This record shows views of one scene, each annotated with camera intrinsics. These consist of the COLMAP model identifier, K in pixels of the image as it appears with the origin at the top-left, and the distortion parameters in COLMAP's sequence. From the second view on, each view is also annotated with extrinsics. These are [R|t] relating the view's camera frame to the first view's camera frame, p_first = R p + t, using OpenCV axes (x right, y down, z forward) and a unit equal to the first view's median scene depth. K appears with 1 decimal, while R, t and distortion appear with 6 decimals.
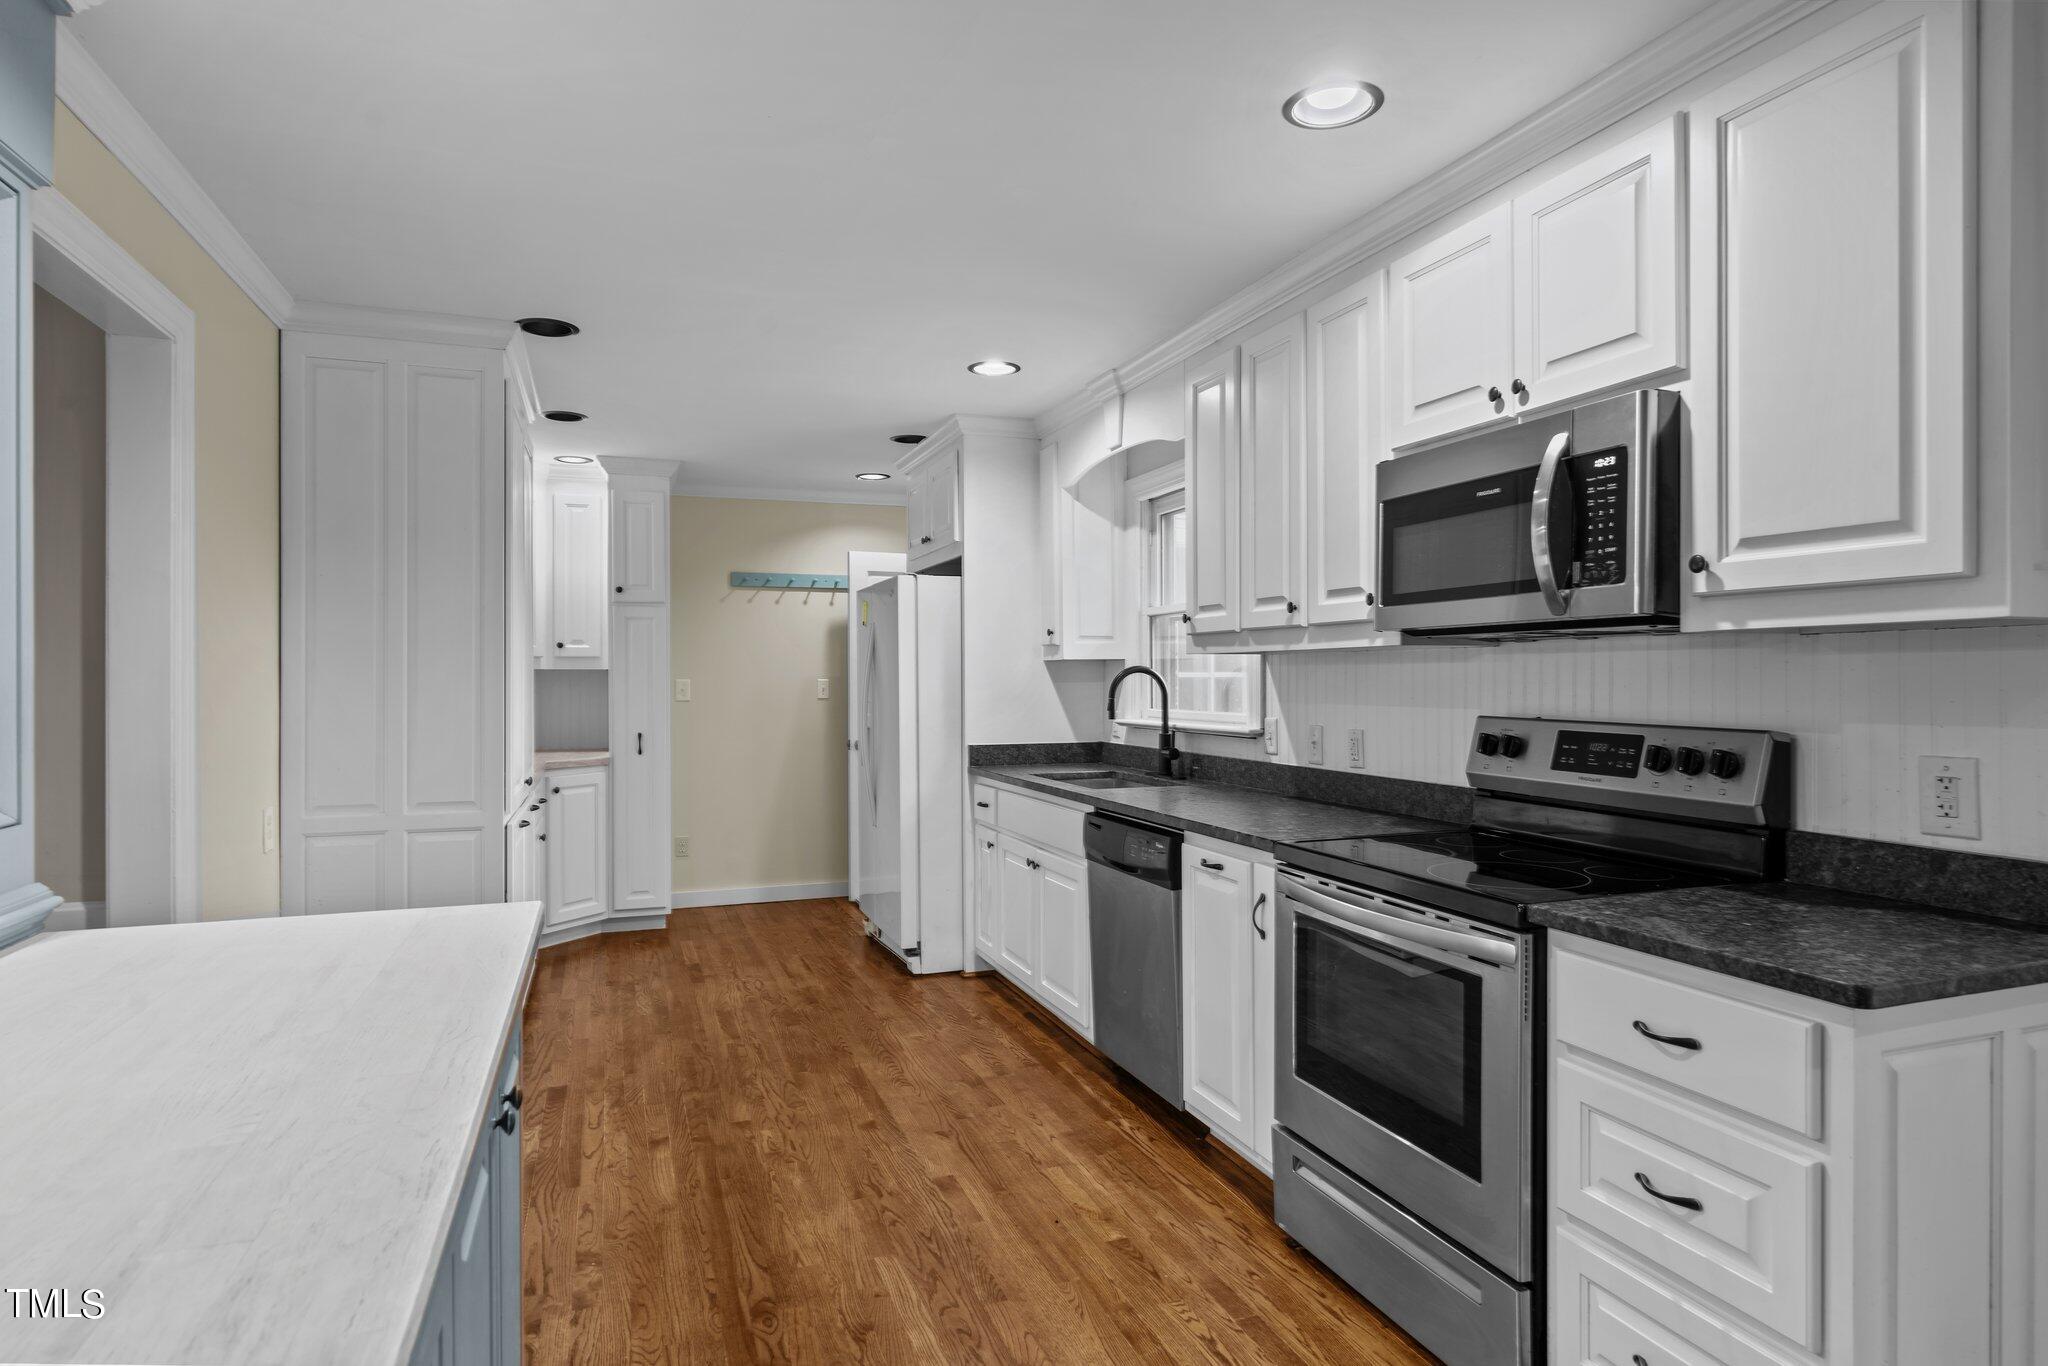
lens RADIAL K [[1130.2, 0, 1022.1], [0, 1130.2, 686.6], [0, 0, 1]] dist [-0.003402, 0.000935]
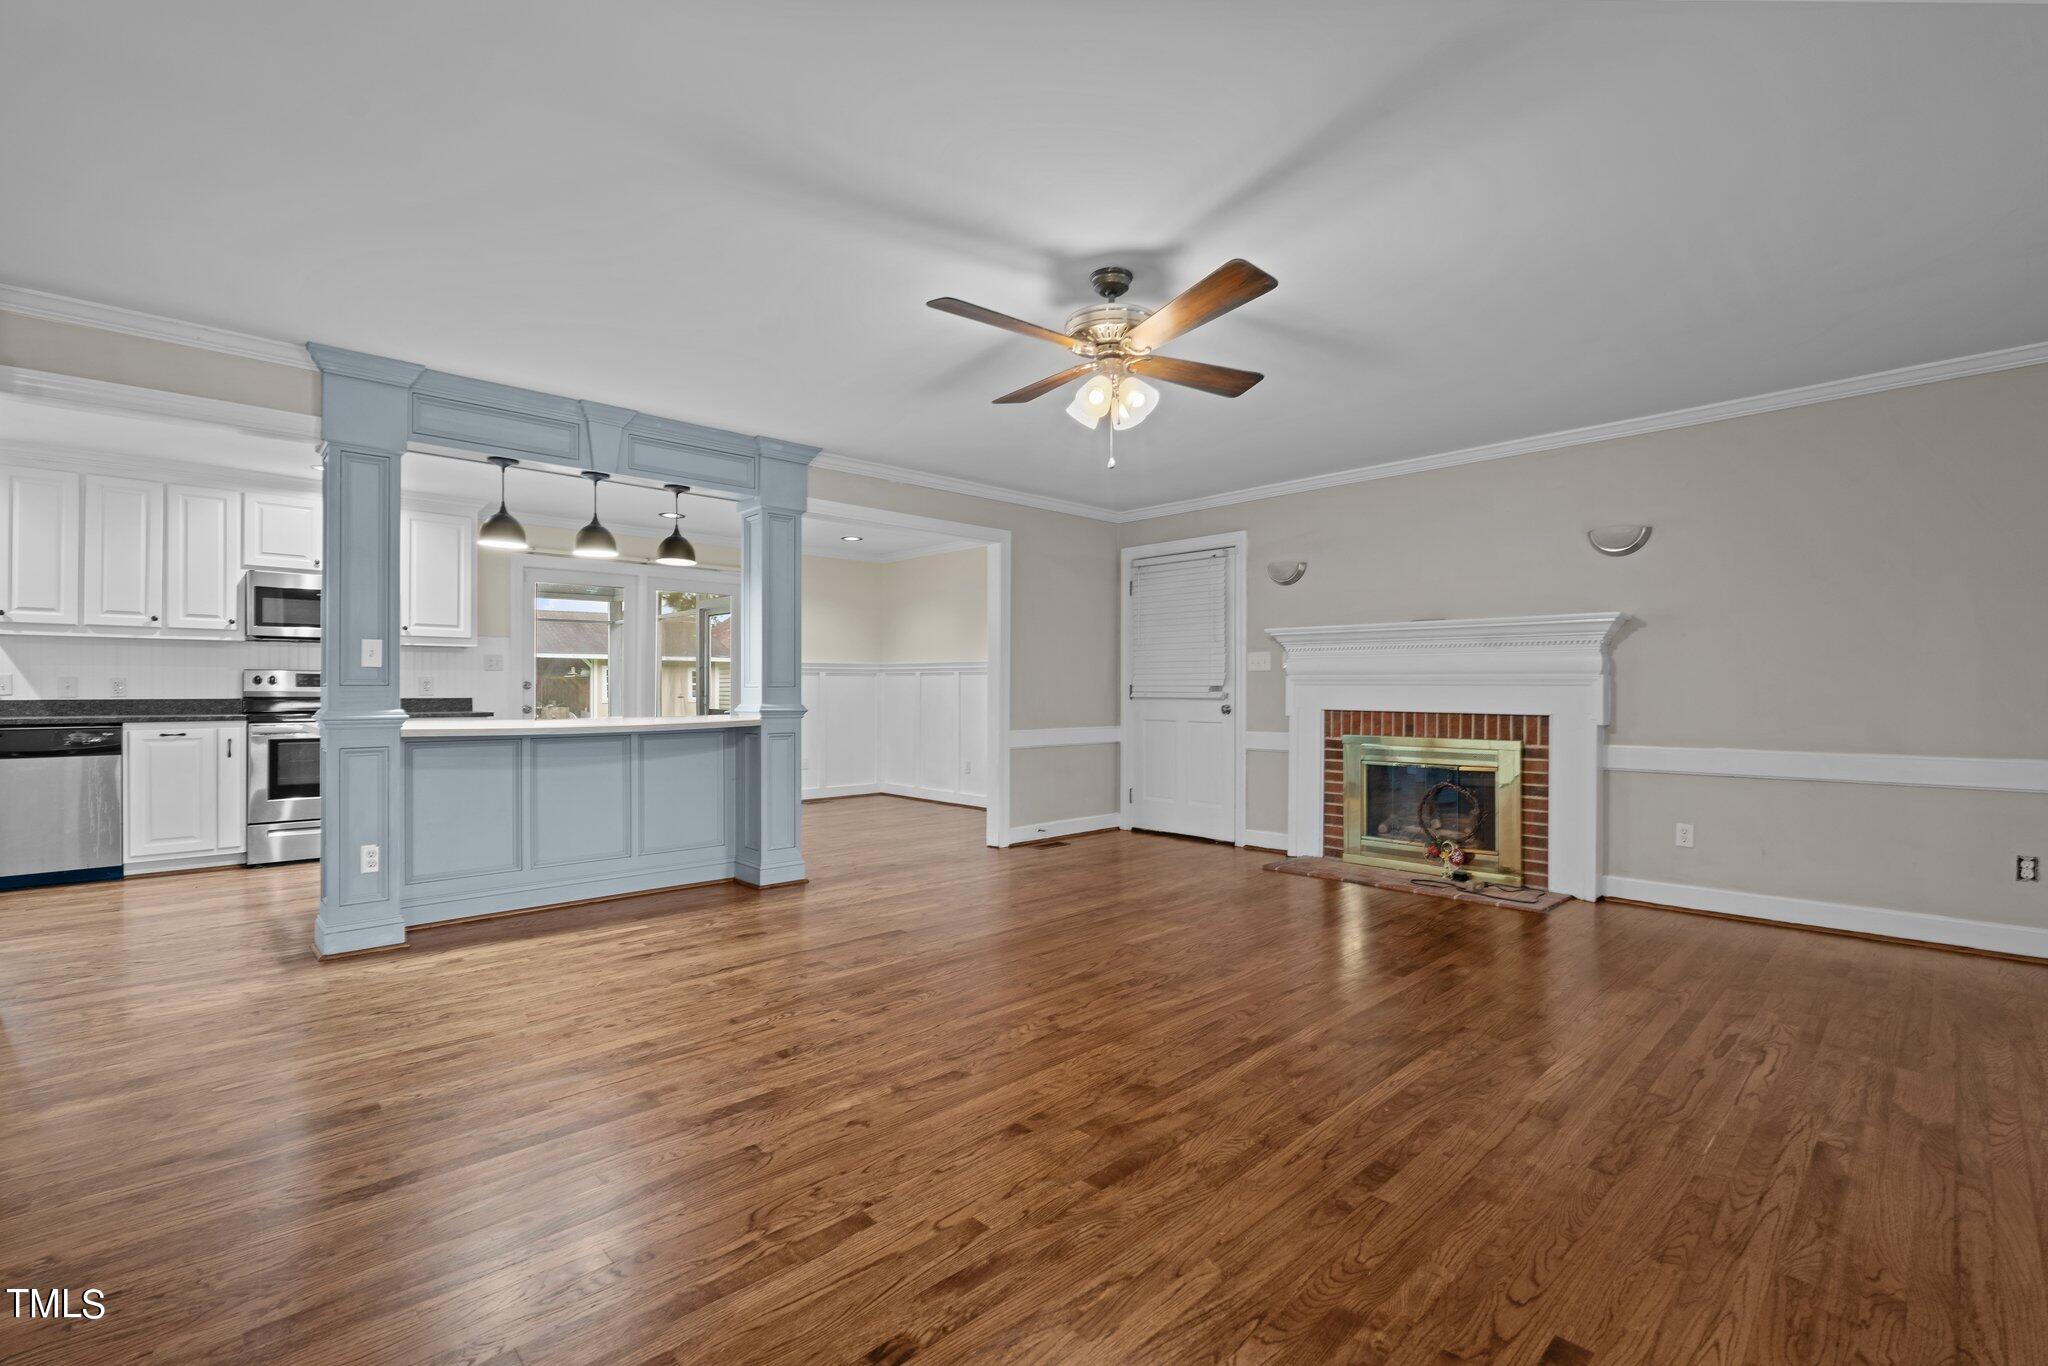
lens RADIAL K [[898.2, 0, 1023.5], [0, 898.2, 685.2], [0, 0, 1]] dist [-0.006981, 0.000770]
pose [[-0.406392, 0.008477, 0.913659, -1.421003], [0.009010, 0.999946, -0.005270, 0.057667], [-0.913654, 0.006090, -0.406446, 0.130041]]
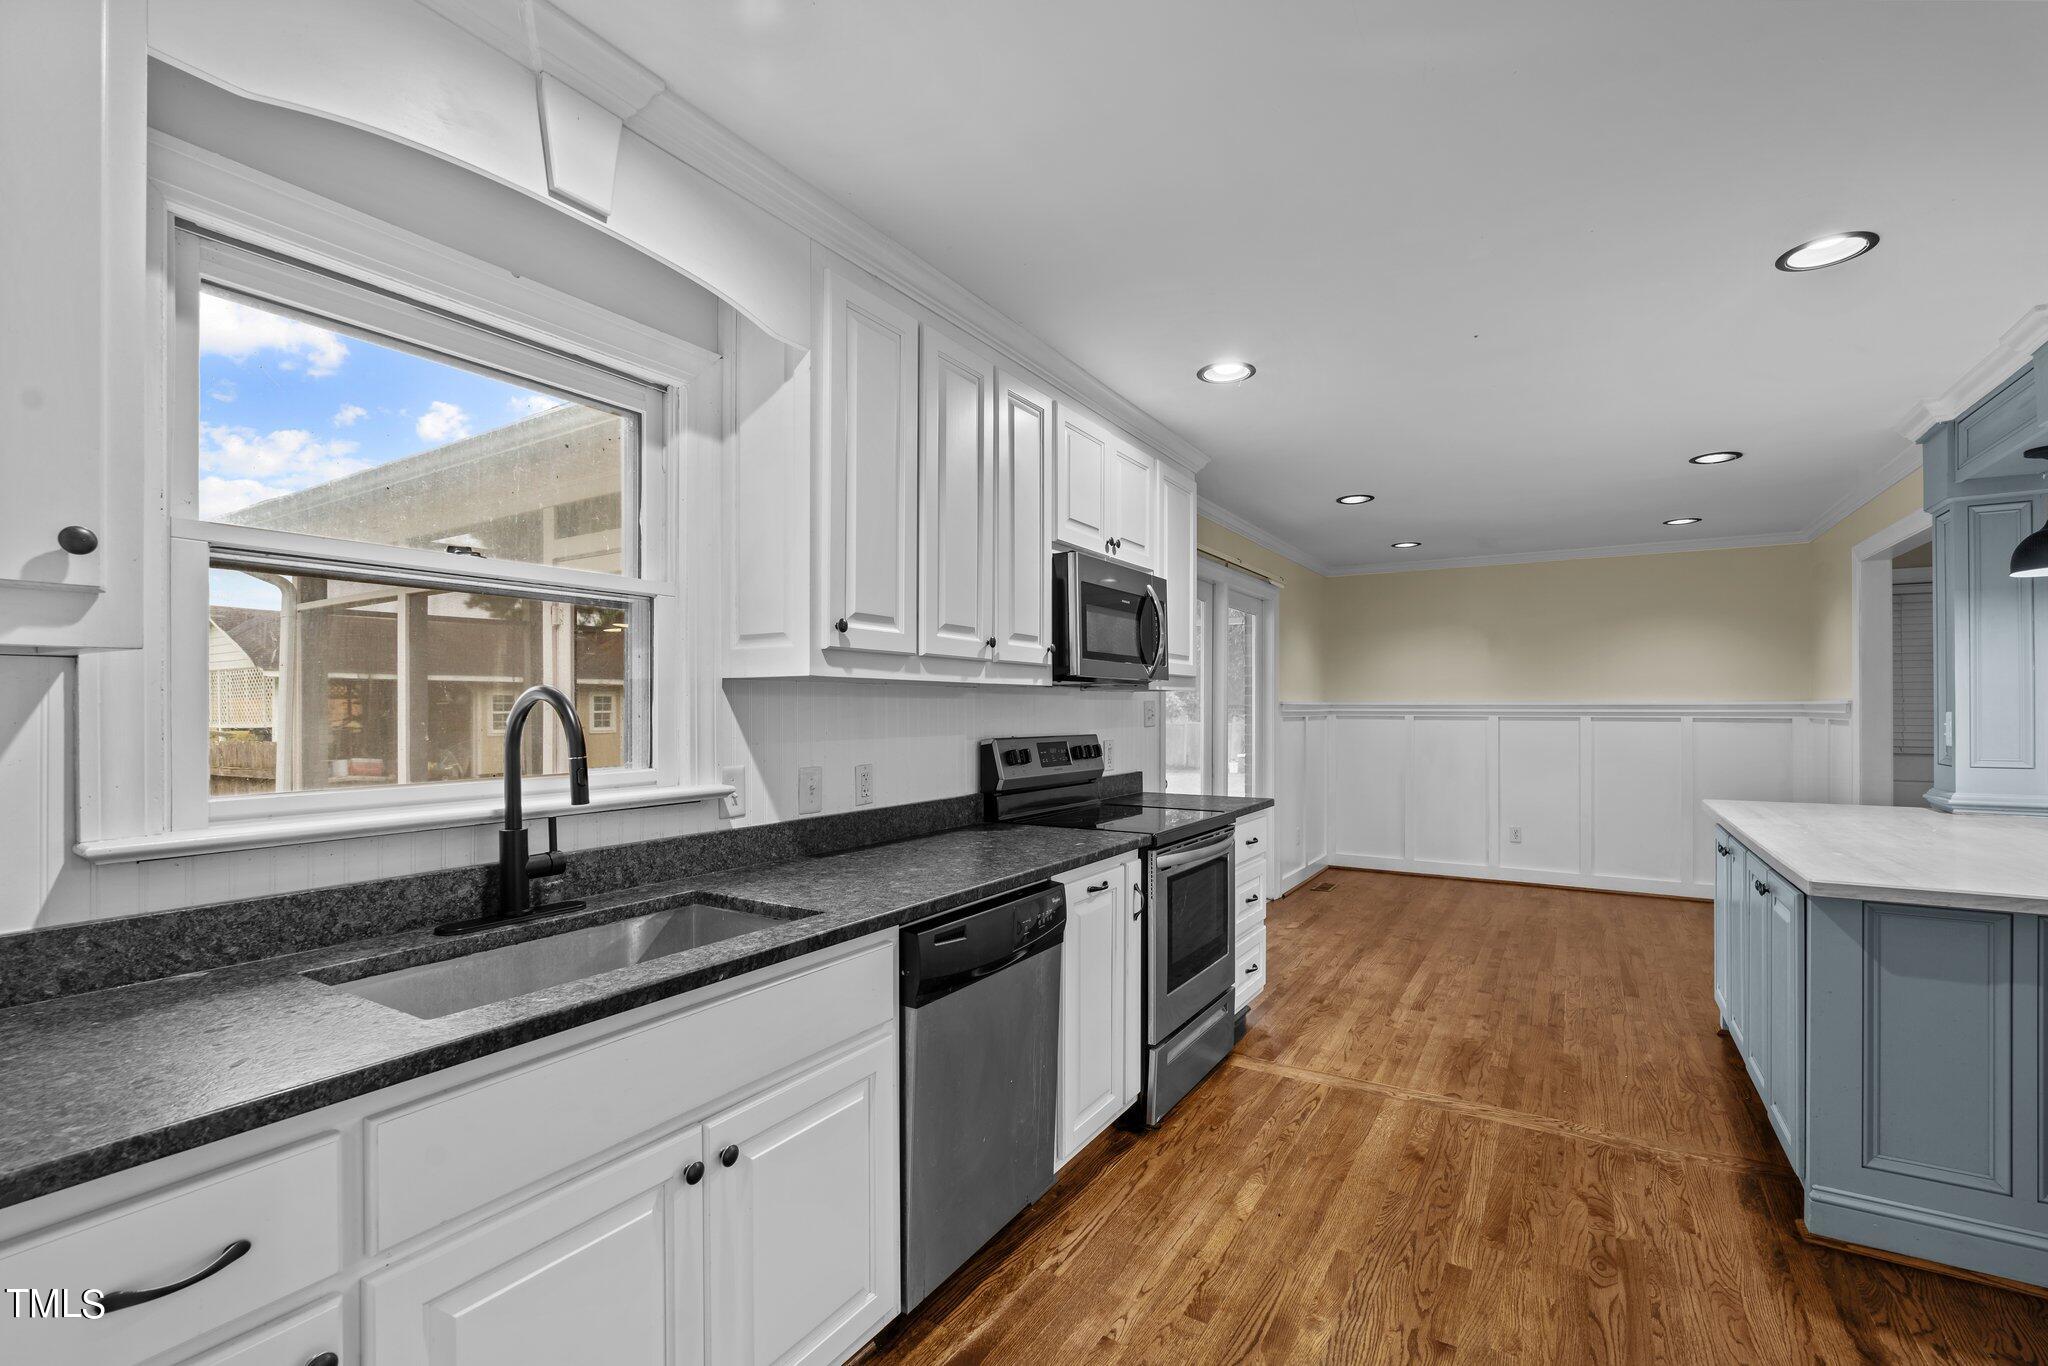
lens RADIAL K [[899.7, 0, 1026.7], [0, 899.7, 702.4], [0, 0, 1]] dist [-0.006672, -0.000146]
pose [[-0.621919, 0.011660, 0.782995, -0.306833], [0.010597, 0.999923, -0.006474, -0.006689], [-0.783010, 0.004271, -0.621994, 1.067740]]
